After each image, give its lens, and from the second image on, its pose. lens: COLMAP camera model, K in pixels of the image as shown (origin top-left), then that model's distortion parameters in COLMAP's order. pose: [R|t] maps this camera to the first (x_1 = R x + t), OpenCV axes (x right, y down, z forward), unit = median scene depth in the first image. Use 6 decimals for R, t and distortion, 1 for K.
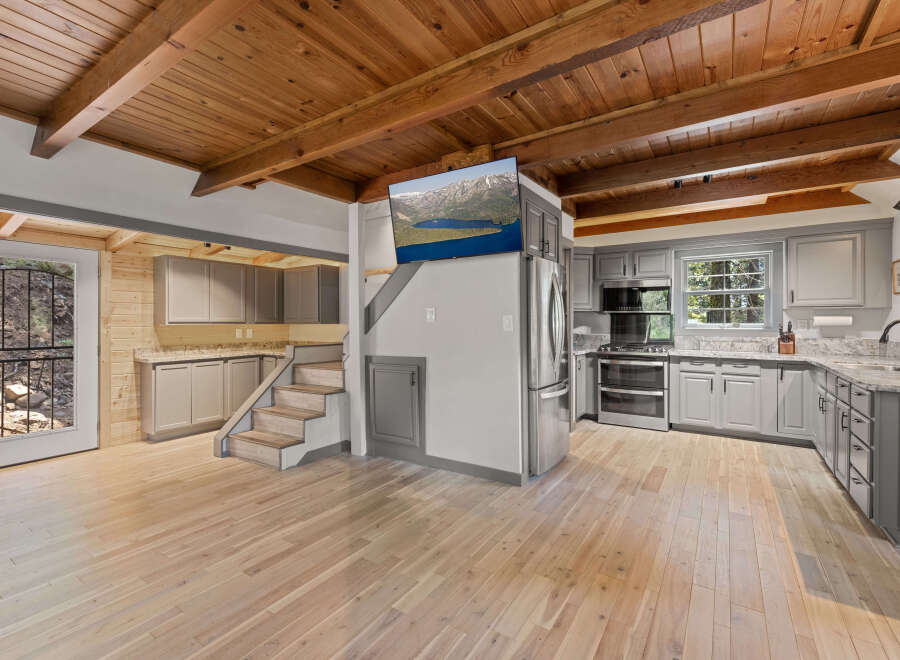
lens RADIAL K [[416.0, 0, 448.7], [0, 416.0, 321.3], [0, 0, 1]] dist [0.002924, 0.000499]
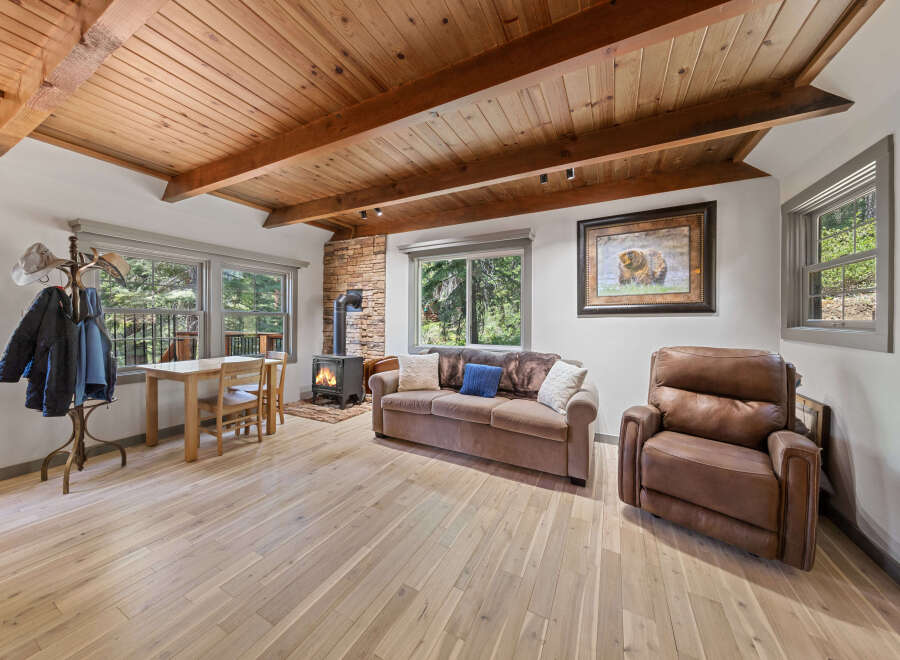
lens RADIAL K [[315.0, 0, 449.3], [0, 315.0, 323.4], [0, 0, 1]] dist [-0.009478, -0.000064]
pose [[-0.994404, -0.003648, -0.105582, -0.253122], [-0.004156, 0.999981, 0.004587, 0.010237], [0.105563, 0.005000, -0.994400, 0.866183]]
